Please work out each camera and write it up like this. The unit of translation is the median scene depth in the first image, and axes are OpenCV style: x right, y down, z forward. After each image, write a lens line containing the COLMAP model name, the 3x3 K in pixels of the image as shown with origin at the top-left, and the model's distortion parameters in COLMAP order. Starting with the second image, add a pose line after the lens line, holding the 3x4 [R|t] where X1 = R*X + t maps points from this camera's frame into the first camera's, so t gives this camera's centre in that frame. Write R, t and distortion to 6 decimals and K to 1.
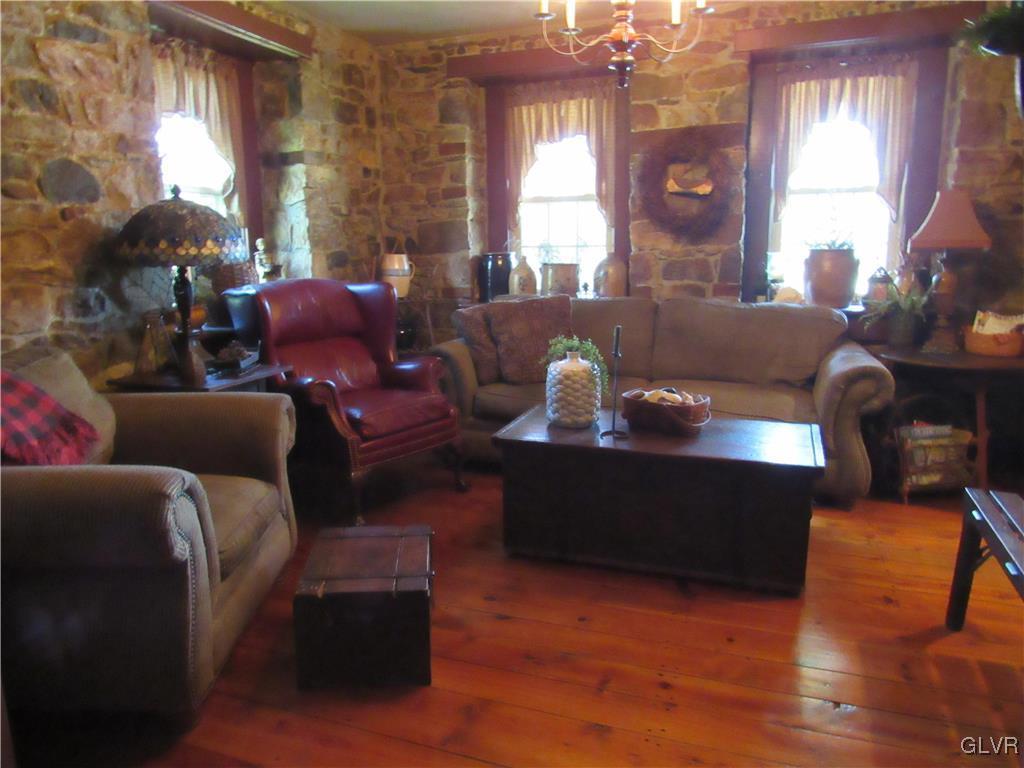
lens RADIAL K [[736.8, 0, 512.0], [0, 736.8, 384.0], [0, 0, 1]] dist [-0.025543, -0.005110]
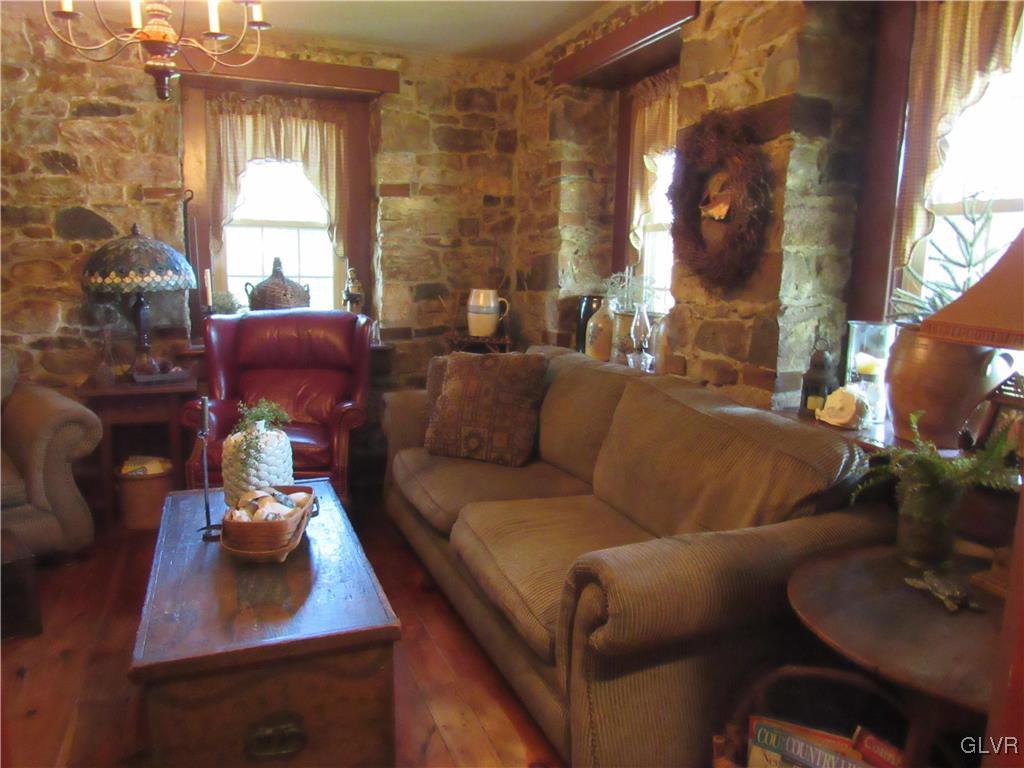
lens RADIAL K [[736.8, 0, 512.0], [0, 736.8, 384.0], [0, 0, 1]] dist [-0.025543, -0.005110]
pose [[0.658531, 0.146651, -0.738127, 0.862574], [-0.166954, 0.984857, 0.046721, -0.168922], [0.733801, 0.092466, 0.673043, 0.651634]]
